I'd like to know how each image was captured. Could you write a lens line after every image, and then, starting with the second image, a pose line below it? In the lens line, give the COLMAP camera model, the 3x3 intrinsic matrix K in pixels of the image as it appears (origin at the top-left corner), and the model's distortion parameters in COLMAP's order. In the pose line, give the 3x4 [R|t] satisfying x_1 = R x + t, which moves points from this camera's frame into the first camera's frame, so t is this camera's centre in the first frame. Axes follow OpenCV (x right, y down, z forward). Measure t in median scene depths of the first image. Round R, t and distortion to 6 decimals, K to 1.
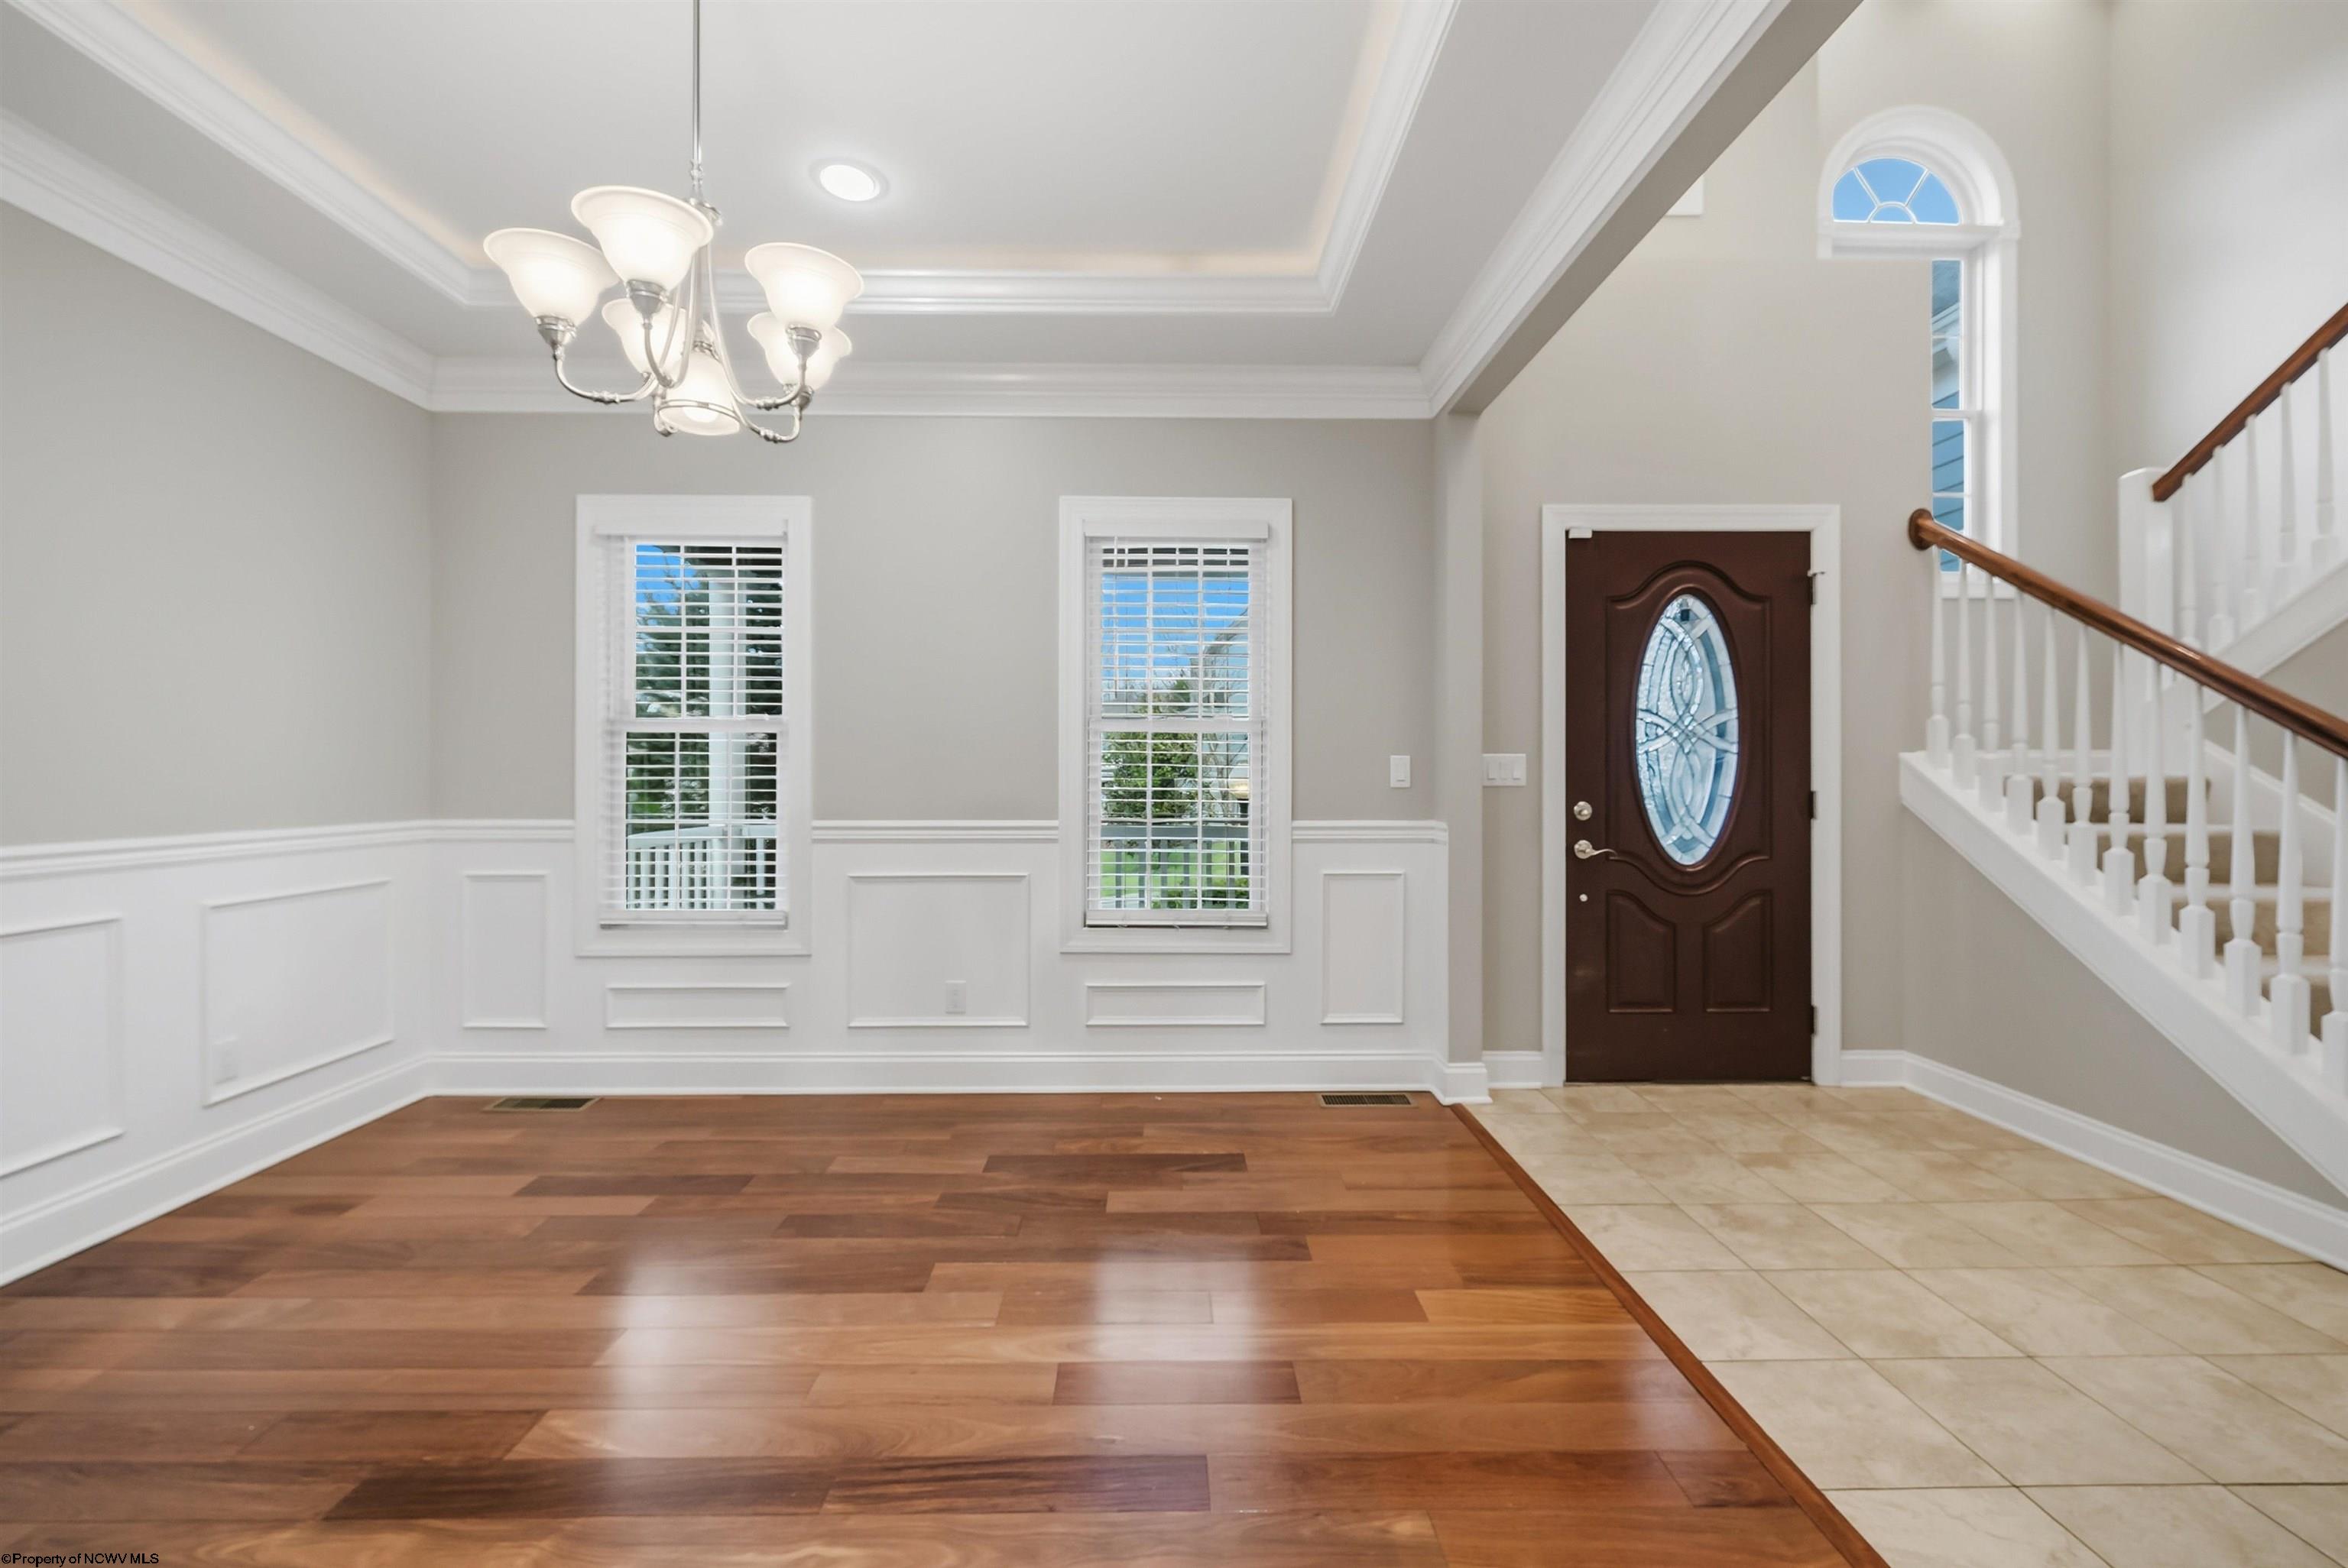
lens RADIAL K [[971.0, 0, 1172.0], [0, 971.0, 773.2], [0, 0, 1]] dist [-0.000582, -0.000097]
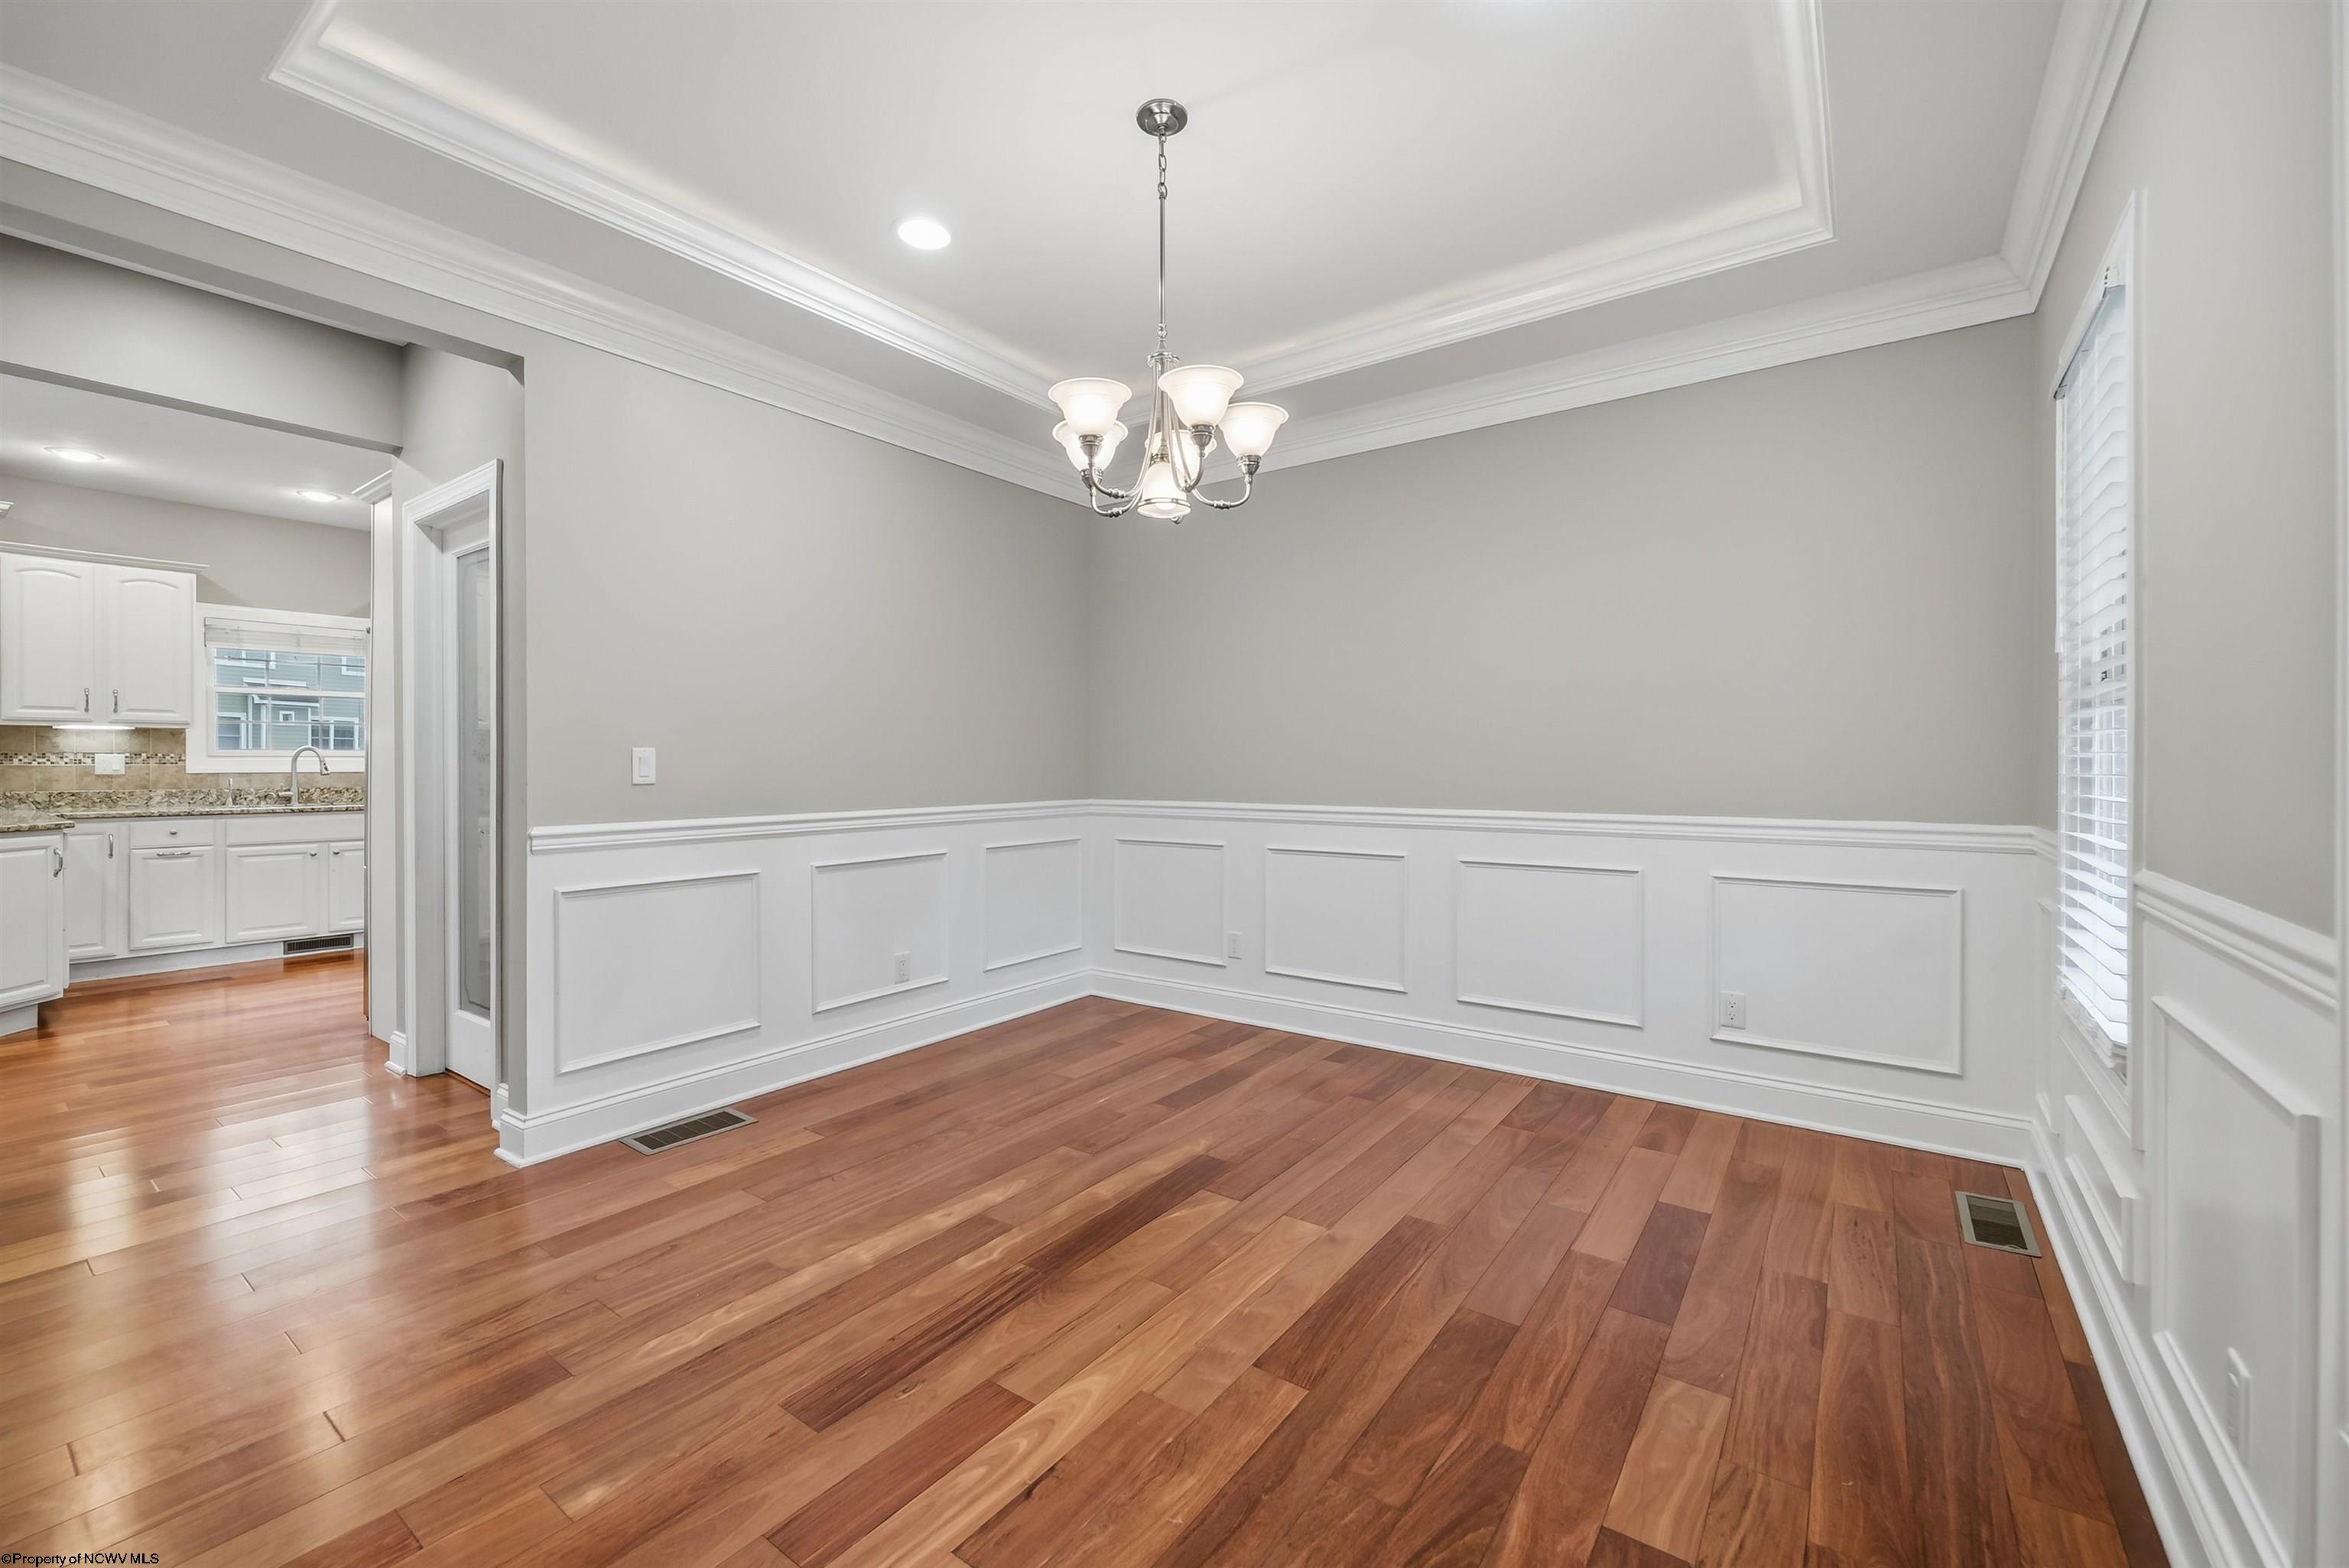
lens RADIAL K [[971.4, 0, 1173.3], [0, 971.4, 771.5], [0, 0, 1]] dist [-0.000582, -0.000097]
pose [[-0.603853, 0.006090, -0.797072, 0.559243], [-0.004875, 0.999924, 0.011333, -0.008084], [0.797081, 0.010729, -0.603777, 1.719499]]
